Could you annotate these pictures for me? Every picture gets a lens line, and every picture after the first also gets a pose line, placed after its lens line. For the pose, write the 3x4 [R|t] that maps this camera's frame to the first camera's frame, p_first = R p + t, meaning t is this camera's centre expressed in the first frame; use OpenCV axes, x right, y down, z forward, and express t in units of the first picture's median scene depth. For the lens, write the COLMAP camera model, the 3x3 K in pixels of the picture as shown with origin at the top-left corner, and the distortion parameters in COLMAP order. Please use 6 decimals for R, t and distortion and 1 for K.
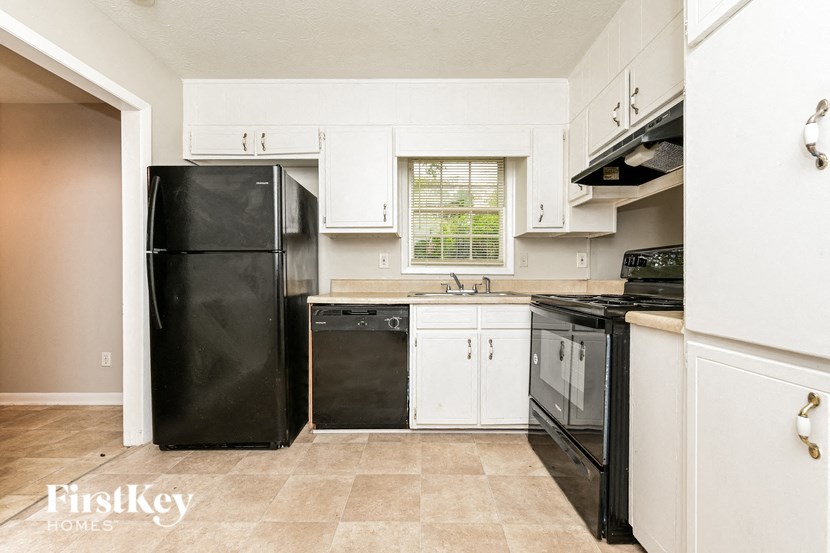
lens RADIAL K [[328.6, 0, 414.6], [0, 328.6, 277.8], [0, 0, 1]] dist [0.000656, -0.000041]
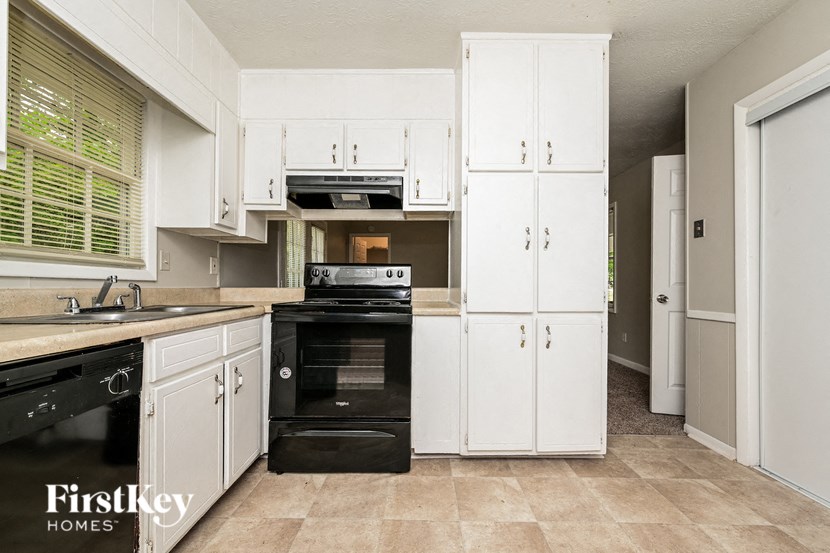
lens RADIAL K [[328.6, 0, 415.5], [0, 328.6, 285.3], [0, 0, 1]] dist [0.000656, -0.000041]
pose [[0.002362, 0.006173, 0.999978, -0.617053], [-0.003821, 0.999974, -0.006164, 0.003367], [-0.999990, -0.003806, 0.002385, 0.696392]]
